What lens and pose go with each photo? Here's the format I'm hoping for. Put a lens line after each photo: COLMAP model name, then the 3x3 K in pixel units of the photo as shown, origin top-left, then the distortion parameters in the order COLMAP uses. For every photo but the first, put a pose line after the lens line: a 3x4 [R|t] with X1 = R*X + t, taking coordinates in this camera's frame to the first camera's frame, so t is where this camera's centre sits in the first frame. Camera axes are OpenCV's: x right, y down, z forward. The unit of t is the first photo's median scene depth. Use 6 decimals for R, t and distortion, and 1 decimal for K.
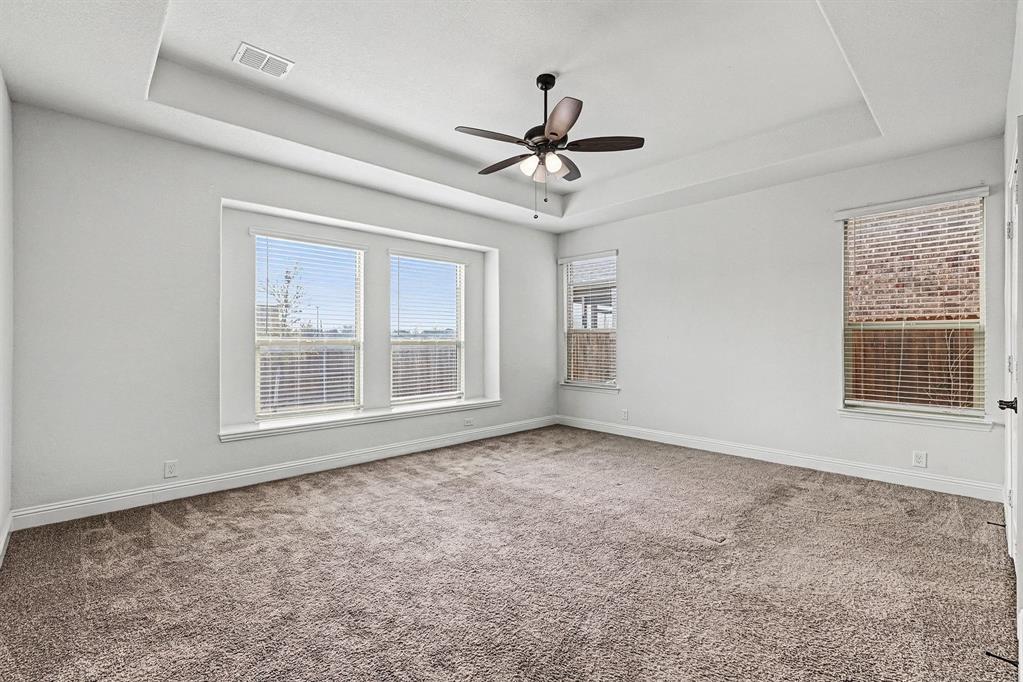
lens RADIAL K [[446.6, 0, 502.4], [0, 446.6, 334.9], [0, 0, 1]] dist [-0.018657, 0.001207]
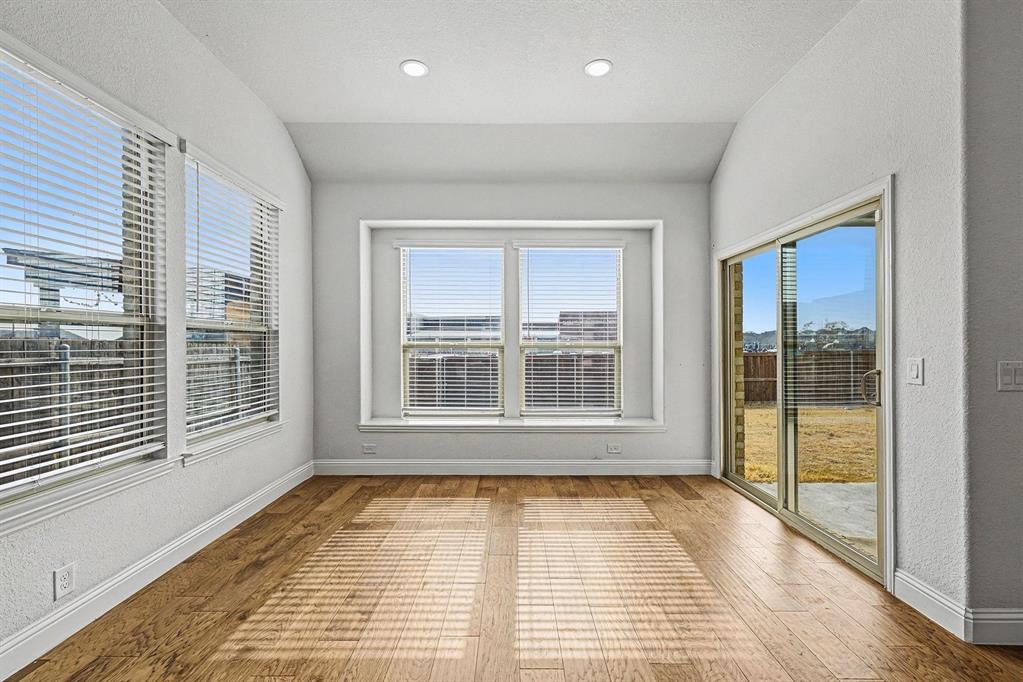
lens RADIAL K [[444.2, 0, 510.9], [0, 444.2, 332.9], [0, 0, 1]] dist [-0.000916, 0.000831]
pose [[0.731487, -0.015122, -0.681688, 0.355040], [0.007226, 0.999870, -0.014427, 0.003693], [0.681817, 0.005627, 0.731501, 0.340932]]
